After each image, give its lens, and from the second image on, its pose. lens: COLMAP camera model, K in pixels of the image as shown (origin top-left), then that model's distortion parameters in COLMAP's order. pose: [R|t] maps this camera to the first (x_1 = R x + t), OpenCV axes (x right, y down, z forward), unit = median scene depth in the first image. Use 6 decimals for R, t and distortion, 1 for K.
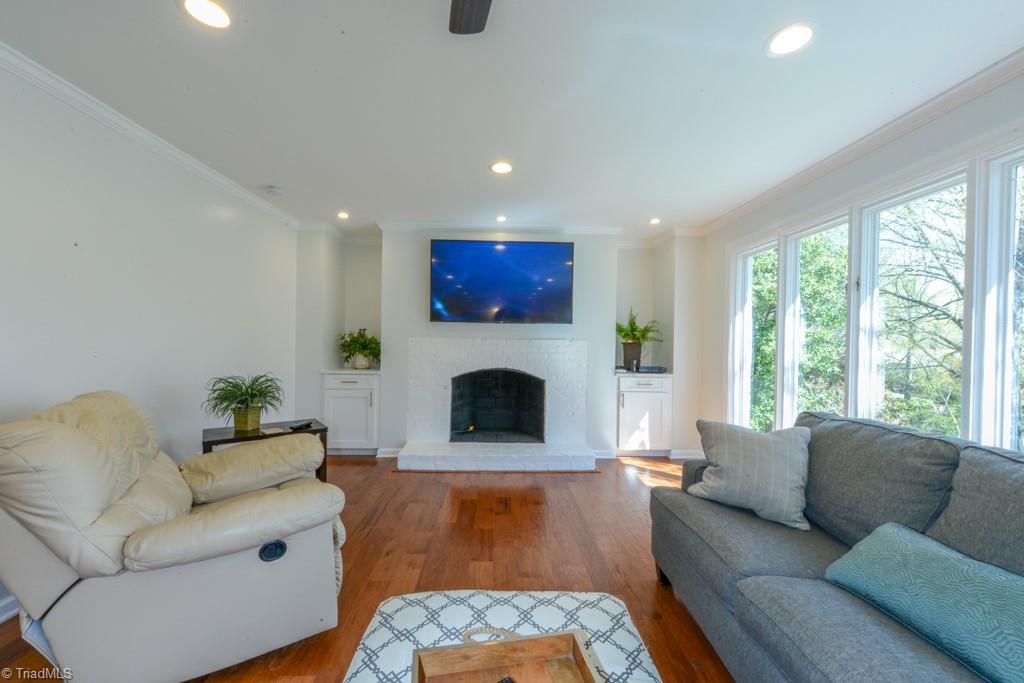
lens RADIAL K [[405.7, 0, 509.8], [0, 405.7, 343.8], [0, 0, 1]] dist [0.007854, -0.001320]
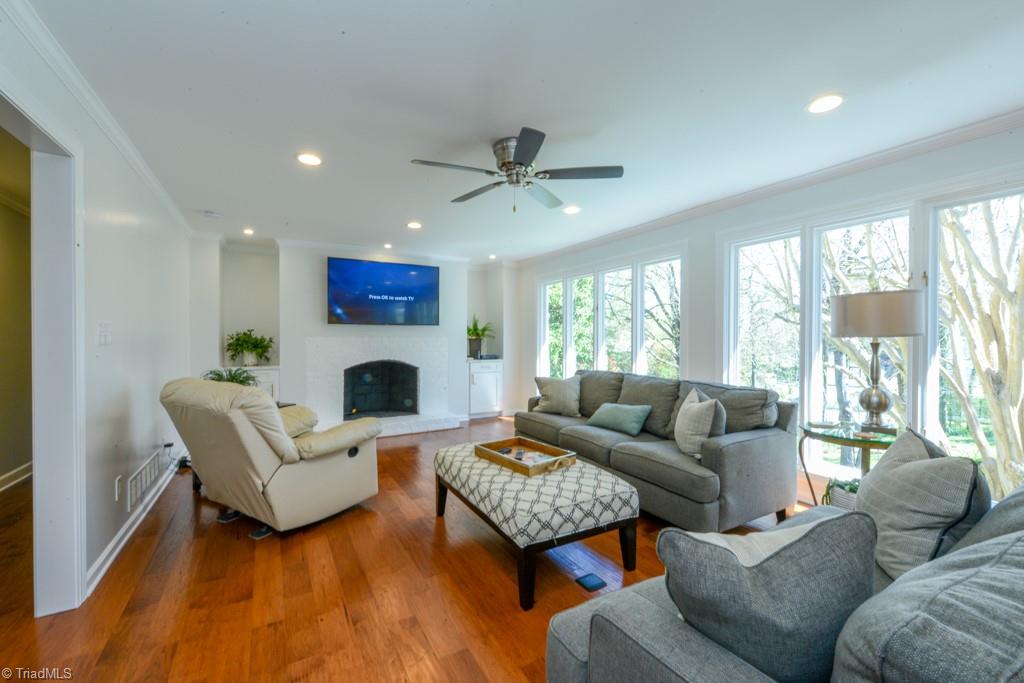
lens RADIAL K [[428.8, 0, 512.7], [0, 428.8, 339.7], [0, 0, 1]] dist [0.000389, -0.000125]
pose [[0.880018, -0.015315, 0.474694, -0.315186], [0.015263, 0.999876, 0.003963, -0.003176], [-0.474696, 0.003757, 0.880142, -0.401371]]
